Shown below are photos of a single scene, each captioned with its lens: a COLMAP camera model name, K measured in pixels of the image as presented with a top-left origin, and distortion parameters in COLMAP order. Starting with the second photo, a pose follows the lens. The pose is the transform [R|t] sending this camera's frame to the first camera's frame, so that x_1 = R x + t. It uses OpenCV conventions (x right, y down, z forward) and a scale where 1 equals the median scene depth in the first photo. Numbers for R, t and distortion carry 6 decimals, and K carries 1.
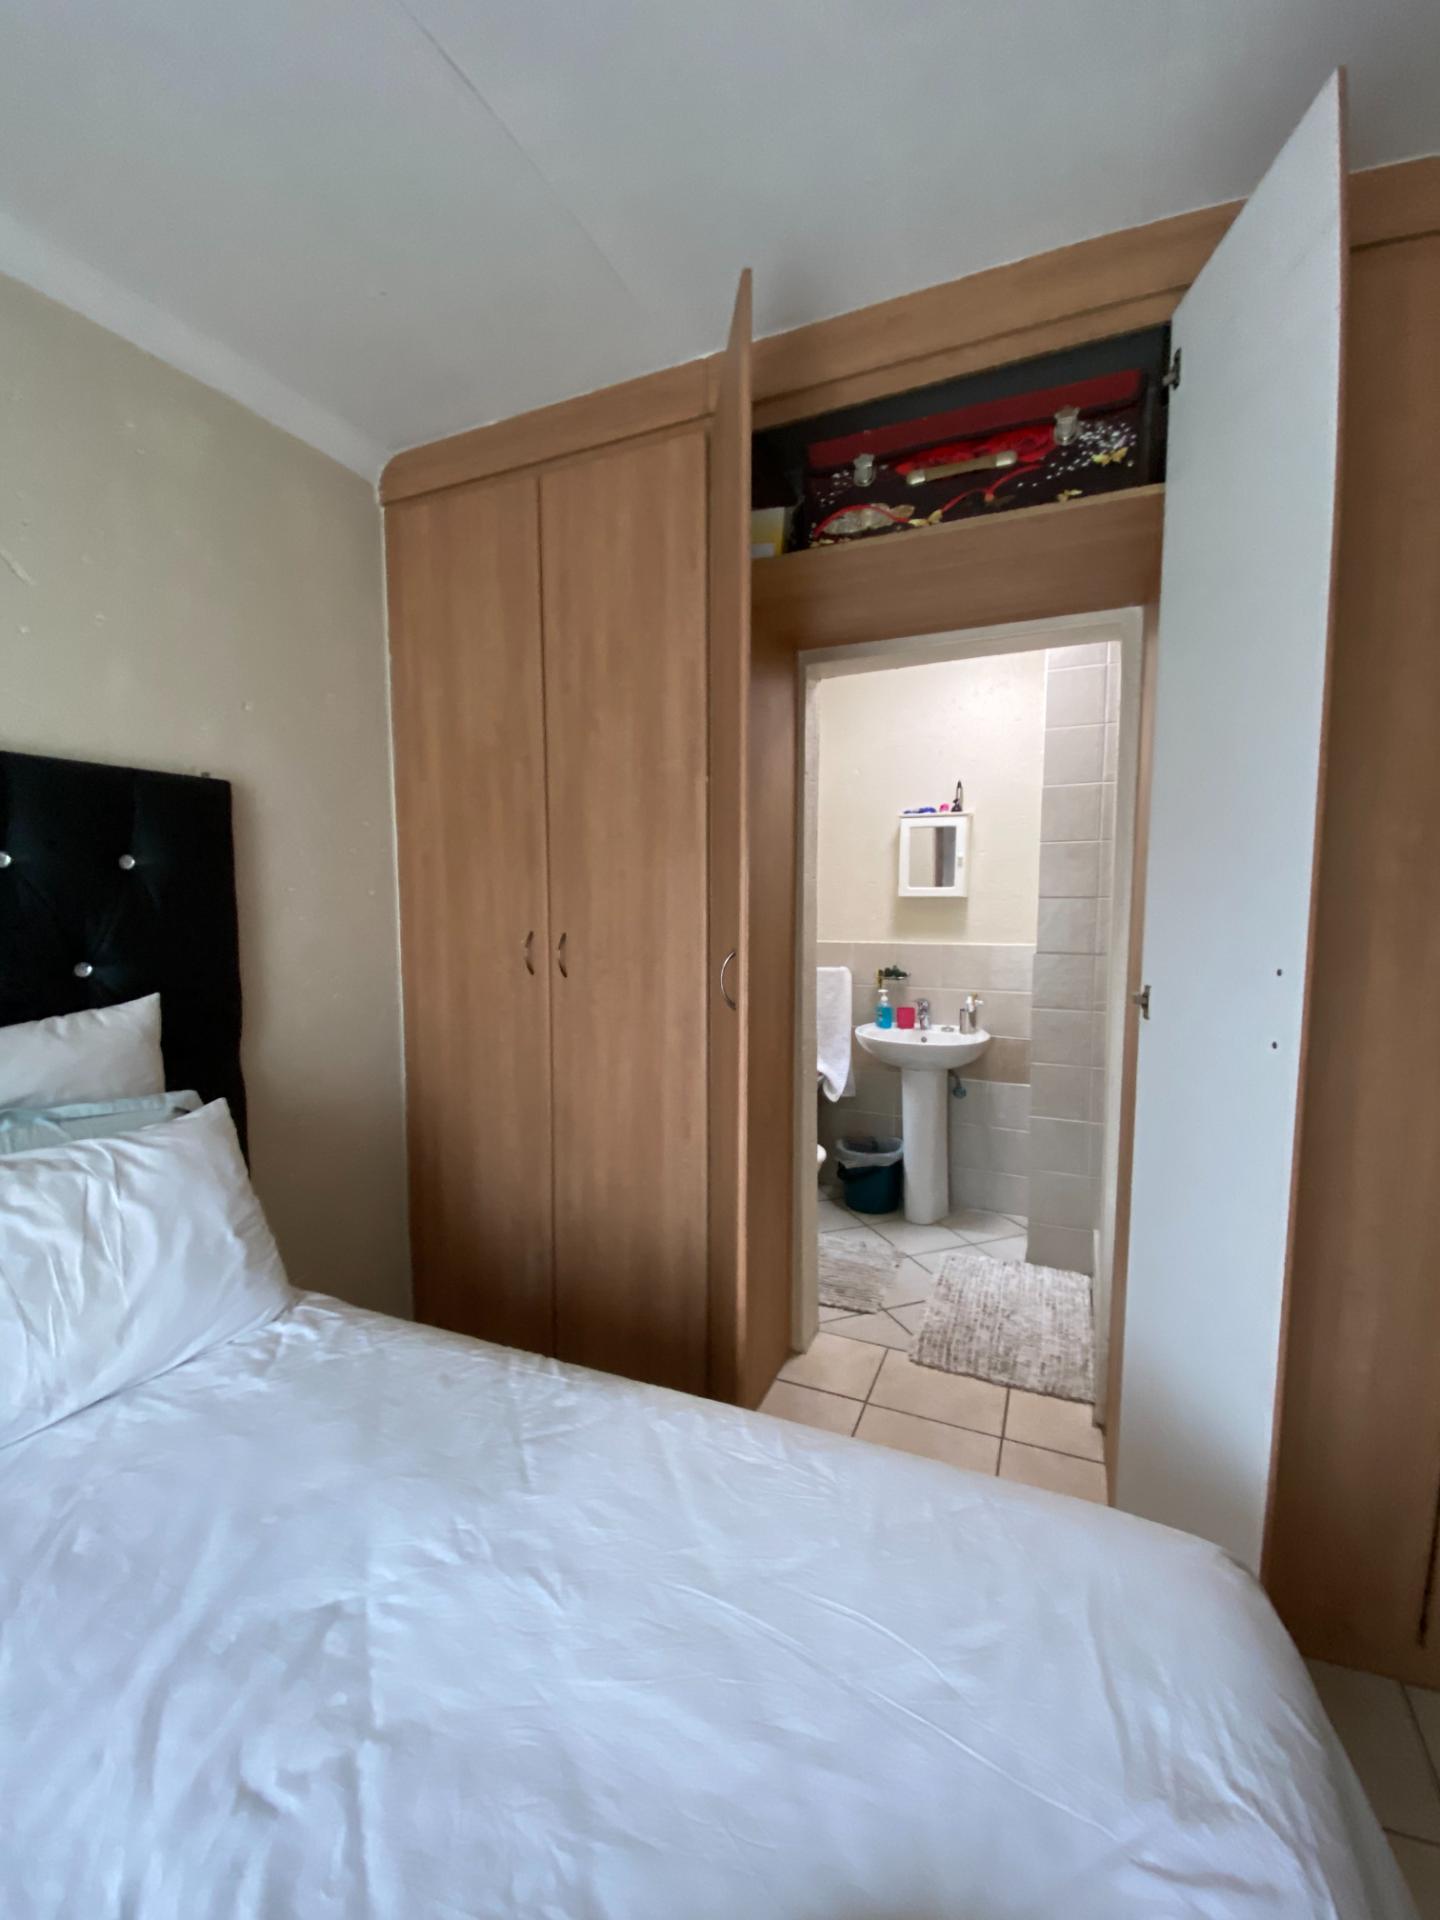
lens RADIAL K [[758.6, 0, 738.8], [0, 758.6, 963.3], [0, 0, 1]] dist [0.000507, -0.018110]
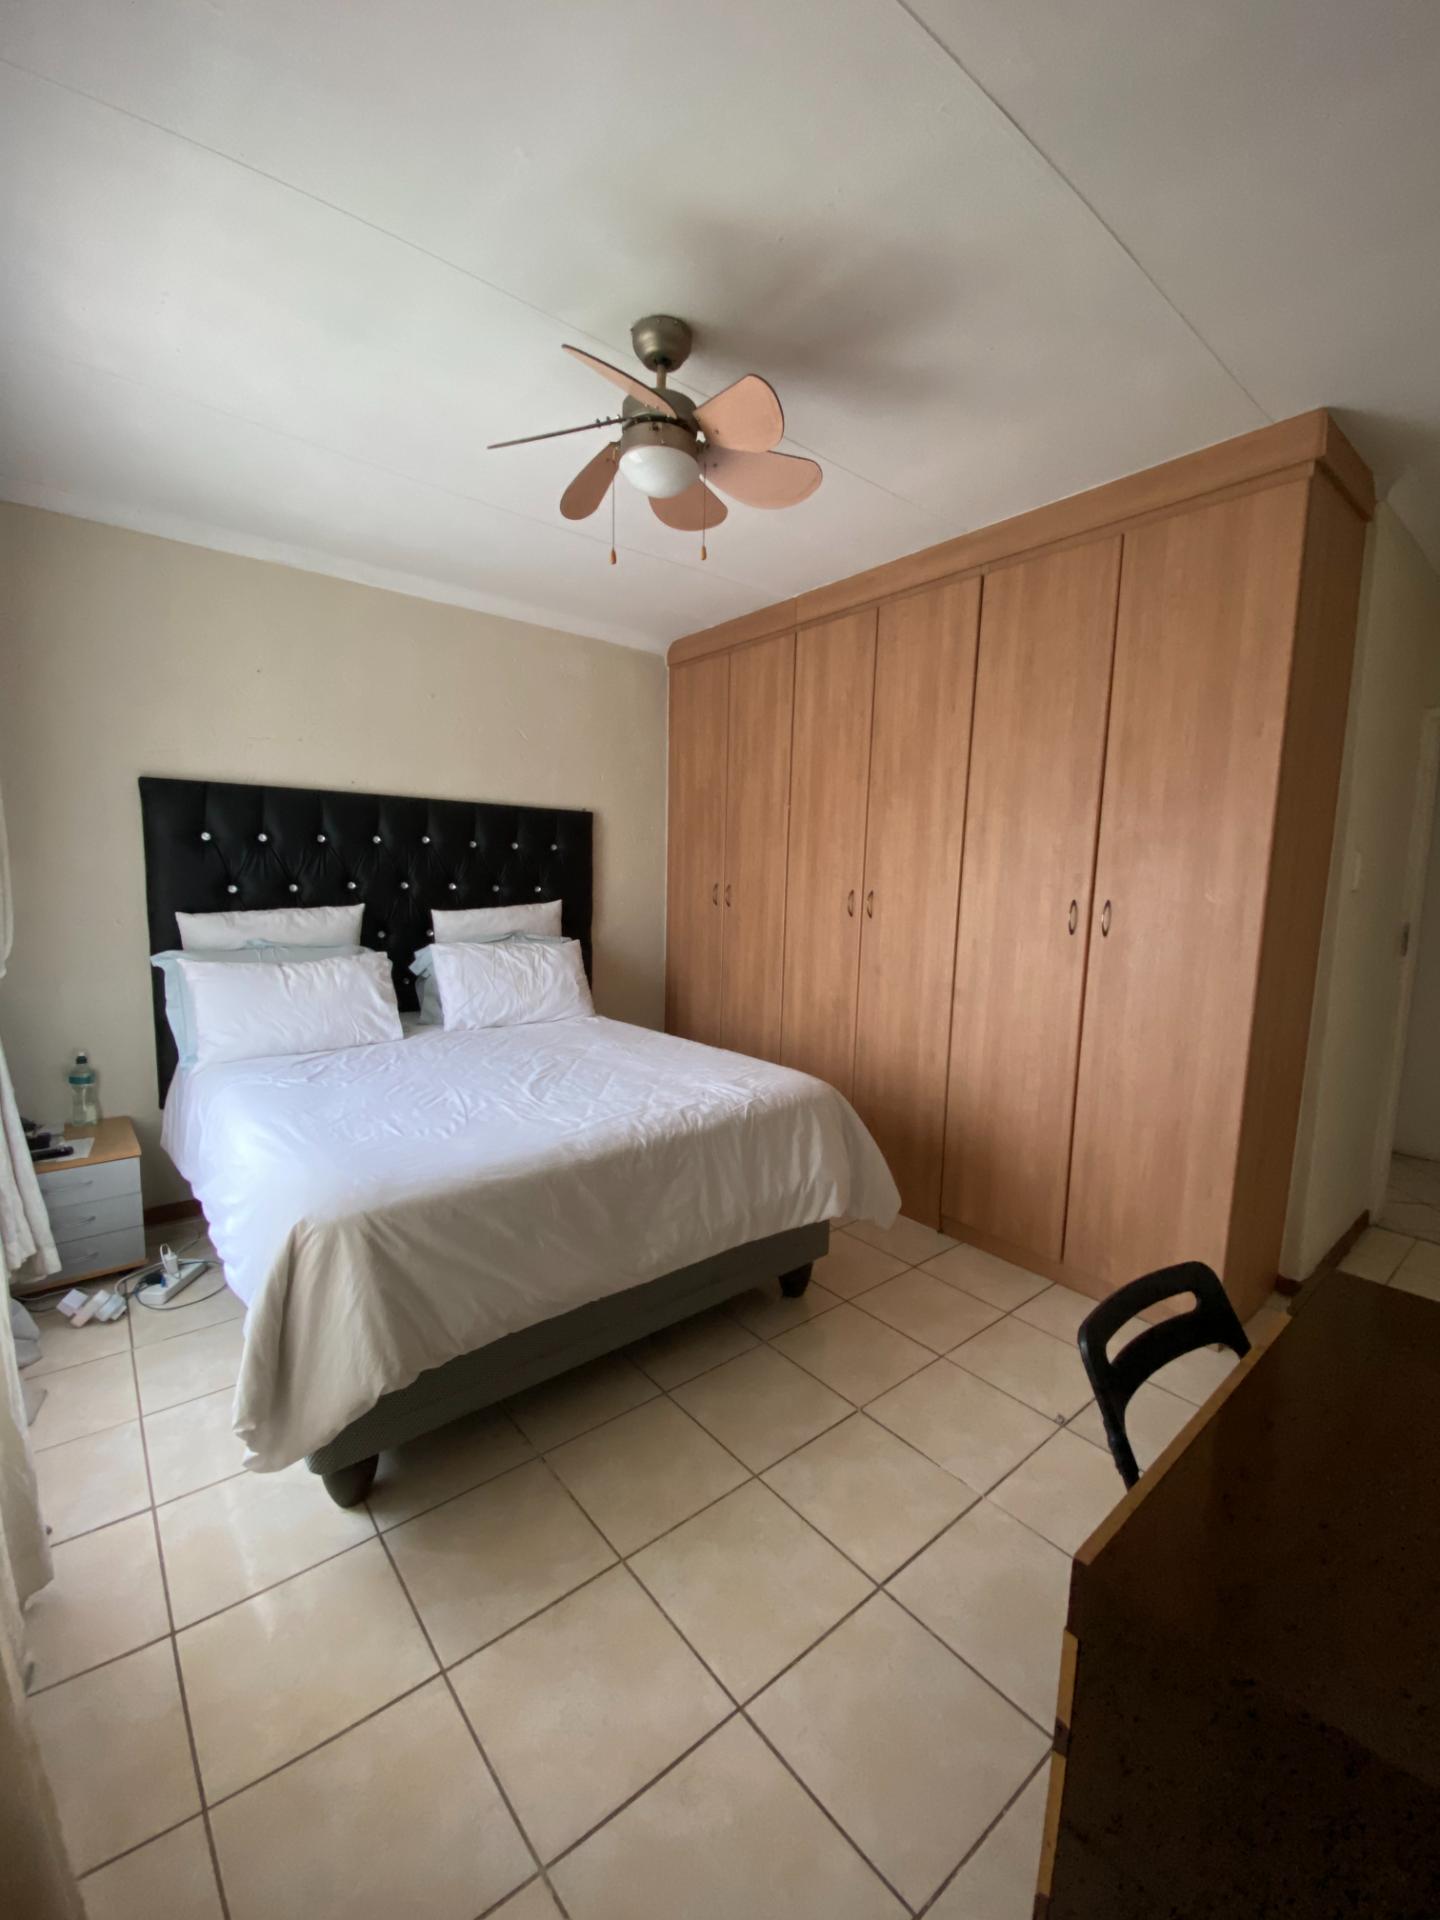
lens RADIAL K [[777.9, 0, 720.5], [0, 777.9, 959.7], [0, 0, 1]] dist [0.026970, -0.020699]
pose [[0.885590, 0.075923, -0.458221, 0.830060], [-0.067292, 0.997114, 0.035158, 0.103715], [0.459568, -0.000301, 0.888143, -0.974536]]
